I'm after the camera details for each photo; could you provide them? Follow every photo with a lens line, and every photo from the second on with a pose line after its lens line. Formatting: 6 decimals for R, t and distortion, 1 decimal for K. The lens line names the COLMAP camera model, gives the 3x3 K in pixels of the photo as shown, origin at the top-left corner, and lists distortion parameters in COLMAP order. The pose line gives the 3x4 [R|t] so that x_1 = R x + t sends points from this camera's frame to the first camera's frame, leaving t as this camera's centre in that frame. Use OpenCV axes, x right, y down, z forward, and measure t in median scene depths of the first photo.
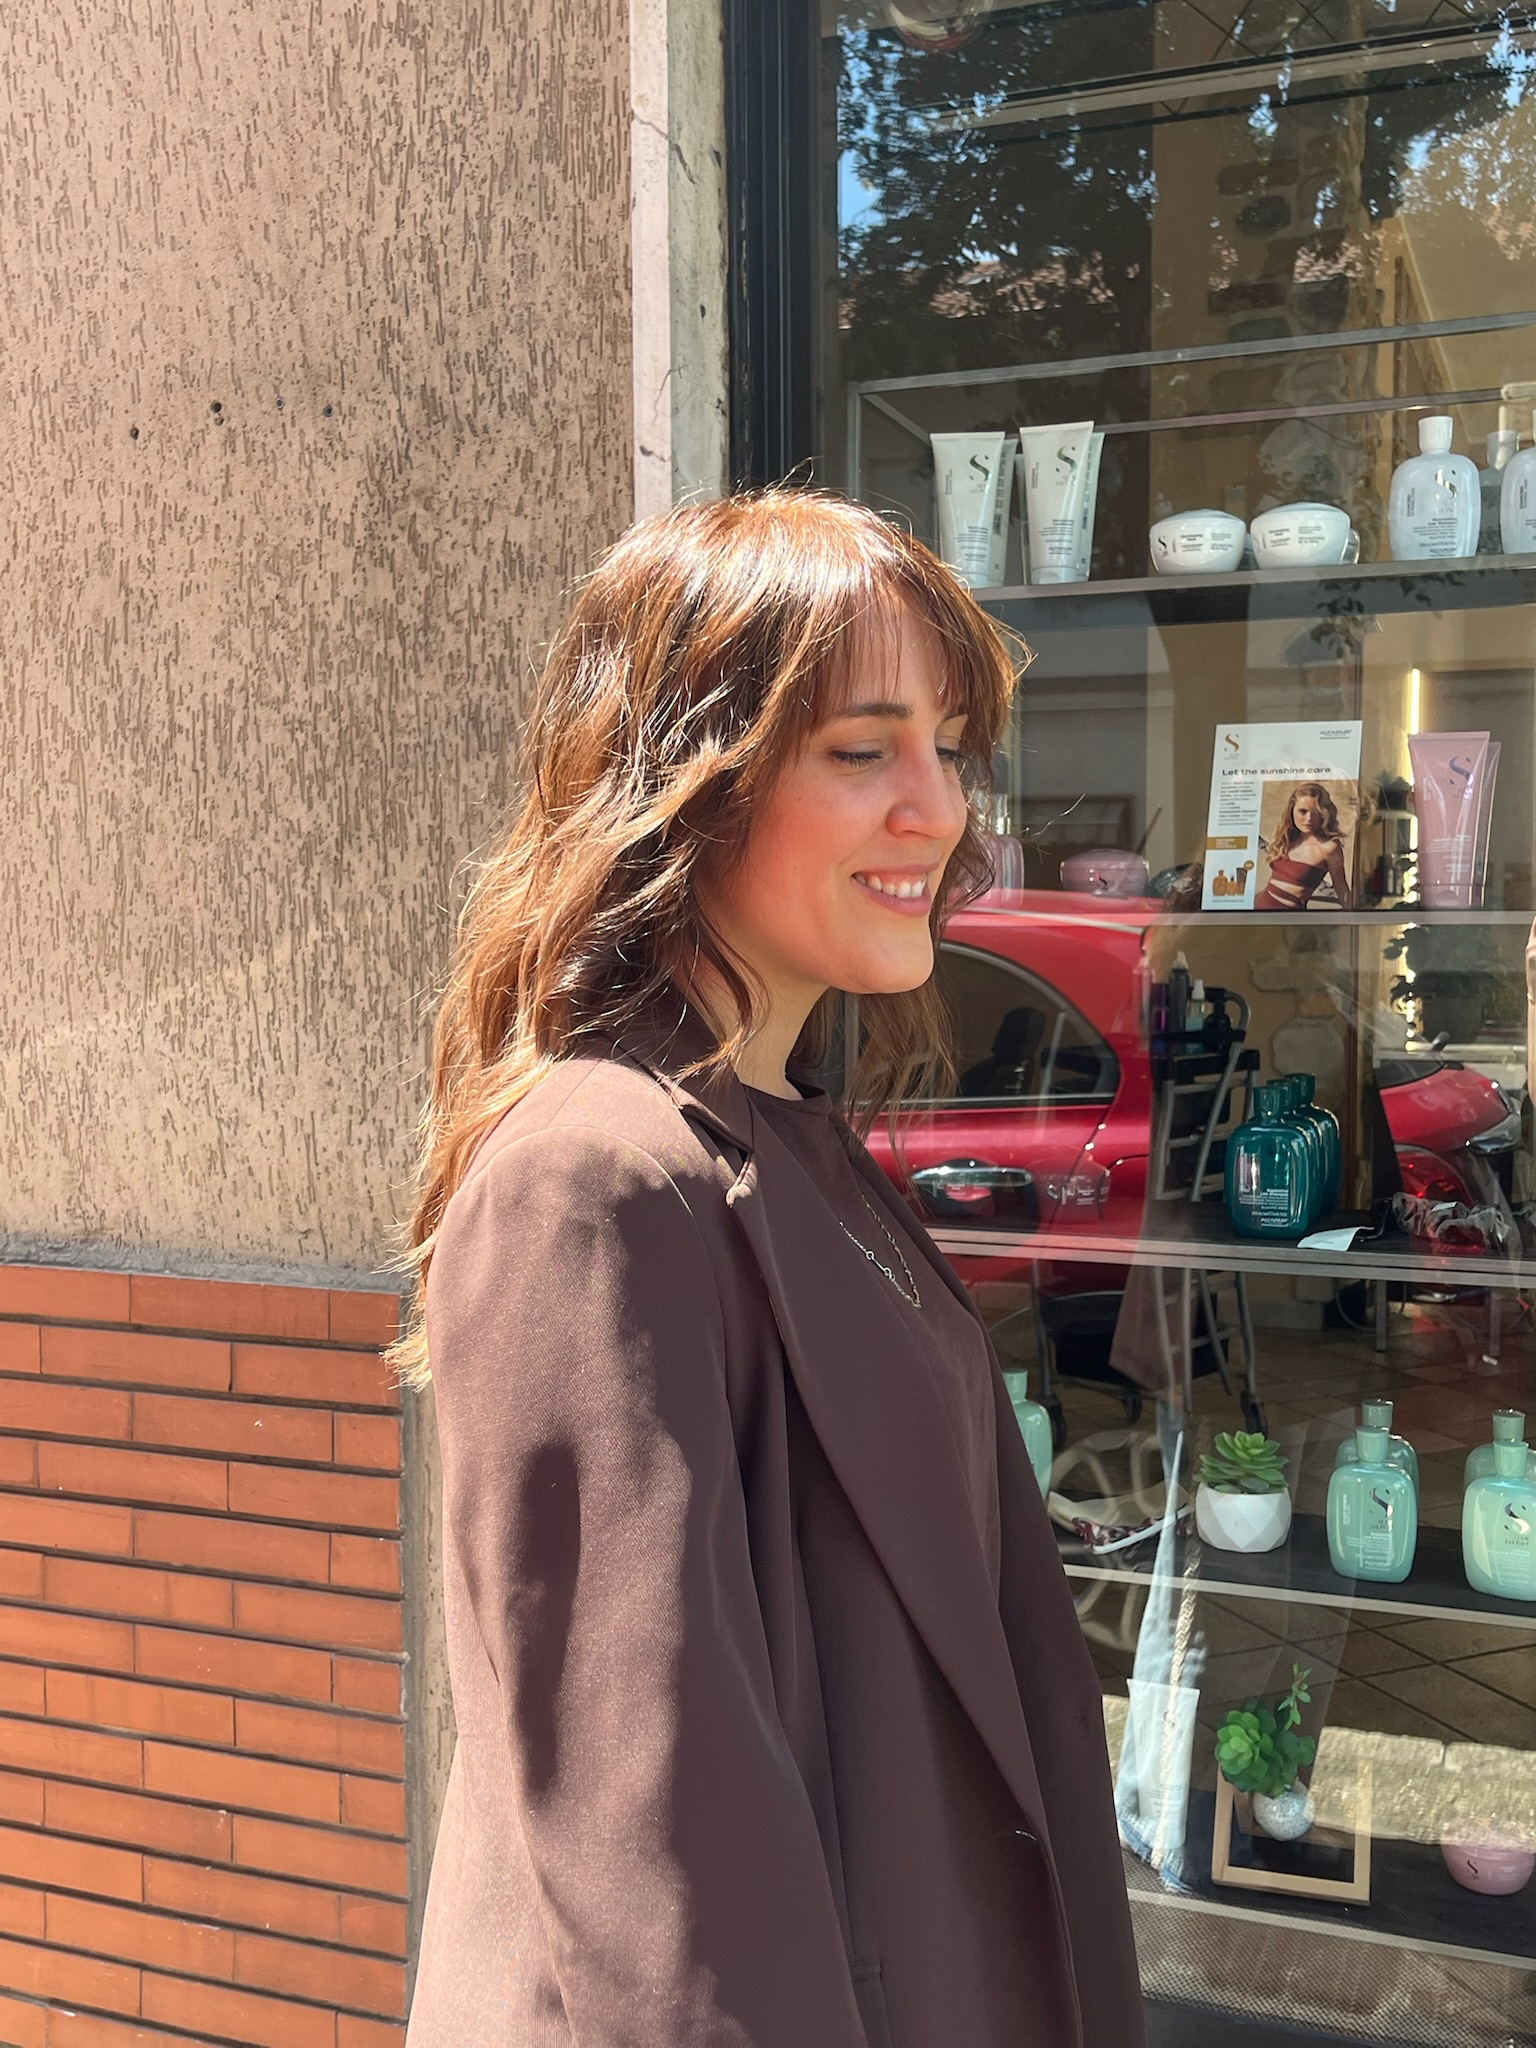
lens RADIAL K [[2000.7, 0, 787.6], [0, 2000.7, 1022.8], [0, 0, 1]] dist [0.023580, 0.000000]
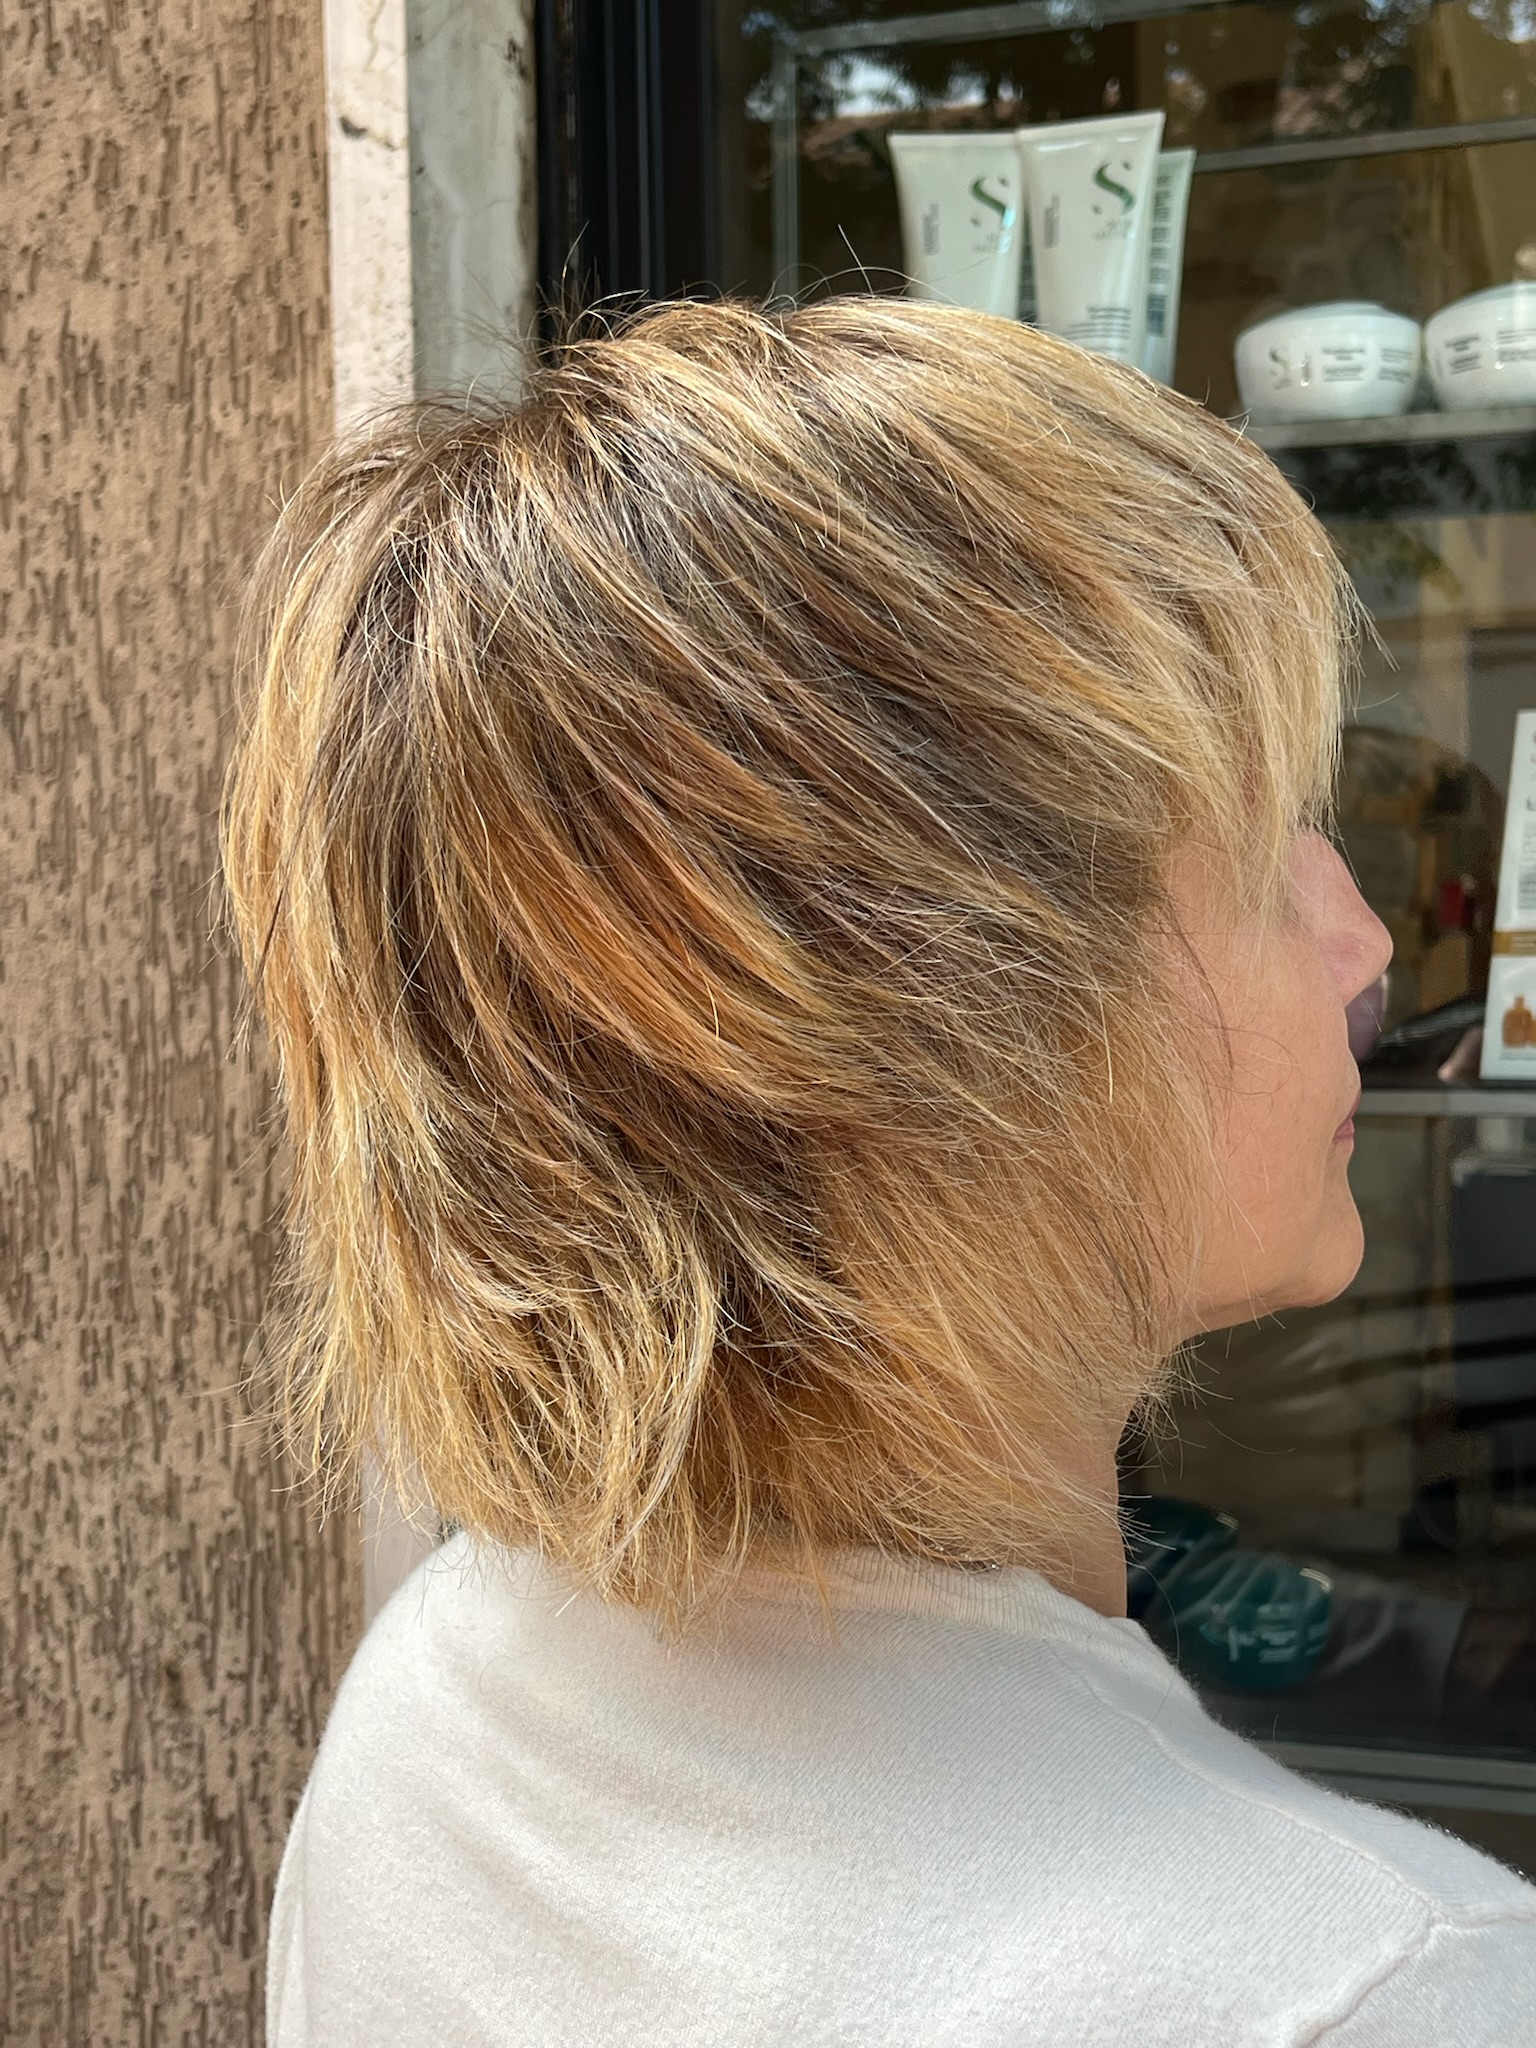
lens RADIAL K [[2650.2, 0, 750.1], [0, 2650.2, 1015.3], [0, 0, 1]] dist [-0.000172, 0.000000]
pose [[0.998653, -0.013876, 0.049996, -0.011840], [0.014345, 0.999856, -0.009035, -0.068913], [-0.049863, 0.009740, 0.998709, 0.357313]]
